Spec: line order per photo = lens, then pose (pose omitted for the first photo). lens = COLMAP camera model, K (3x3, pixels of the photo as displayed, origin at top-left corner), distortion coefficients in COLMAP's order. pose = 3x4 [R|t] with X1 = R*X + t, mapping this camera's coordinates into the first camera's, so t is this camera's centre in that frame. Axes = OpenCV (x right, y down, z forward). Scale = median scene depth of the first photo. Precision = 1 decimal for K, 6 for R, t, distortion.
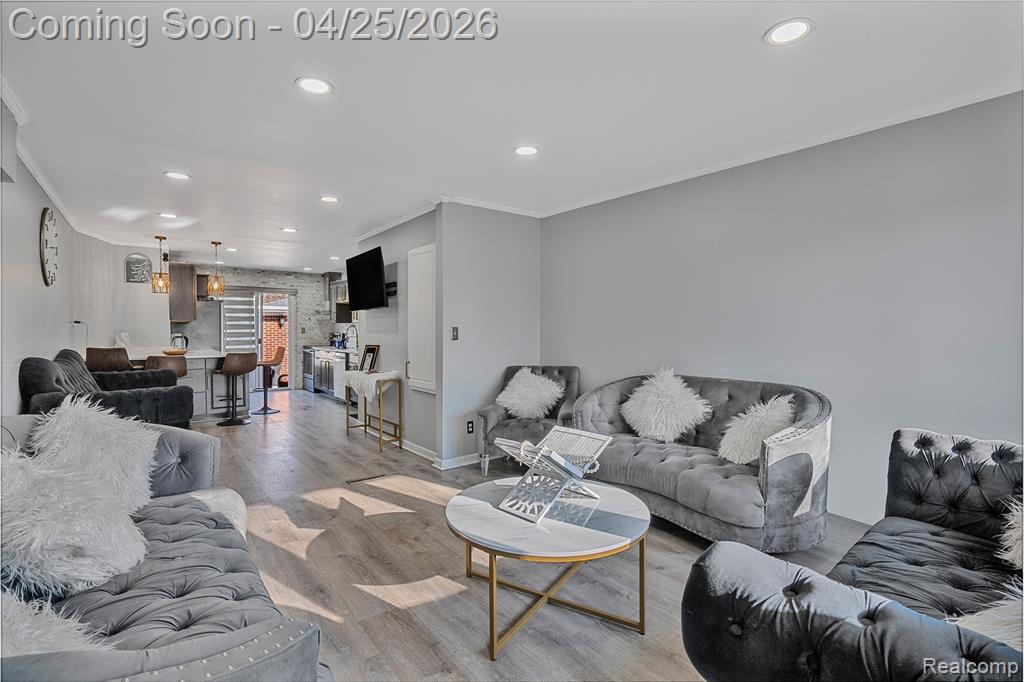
lens RADIAL K [[473.0, 0, 504.3], [0, 473.0, 338.7], [0, 0, 1]] dist [-0.021585, 0.002506]
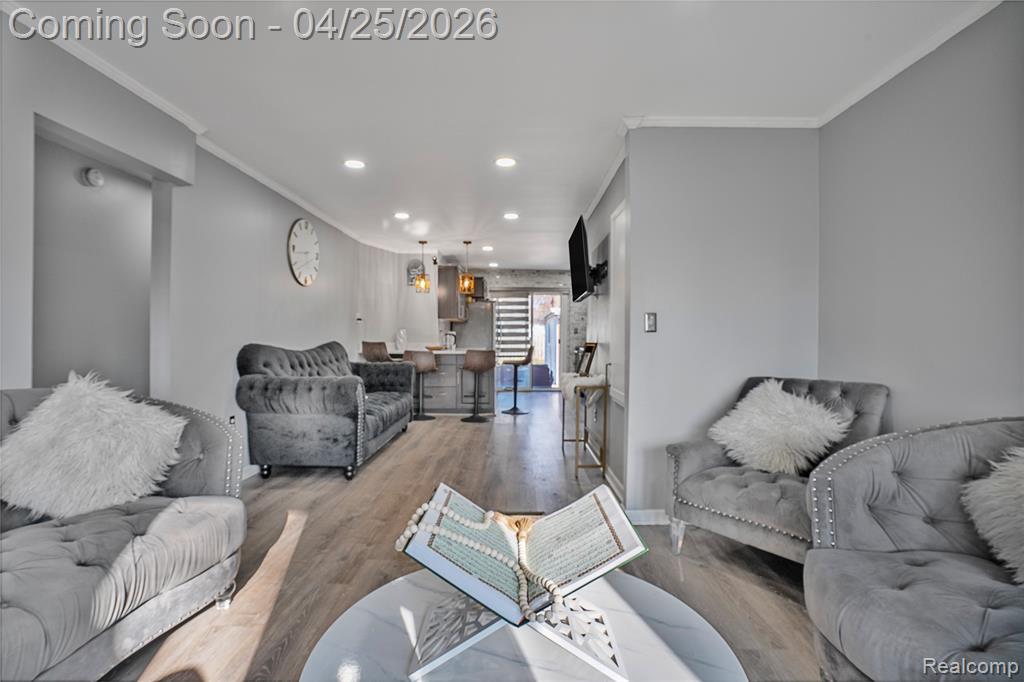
lens RADIAL K [[473.0, 0, 515.7], [0, 473.0, 333.7], [0, 0, 1]] dist [-0.021585, 0.002506]
pose [[0.785458, 0.000539, -0.618915, 0.138724], [-0.016812, 0.999649, -0.020465, 0.019256], [0.618687, 0.026480, 0.785191, 0.320591]]
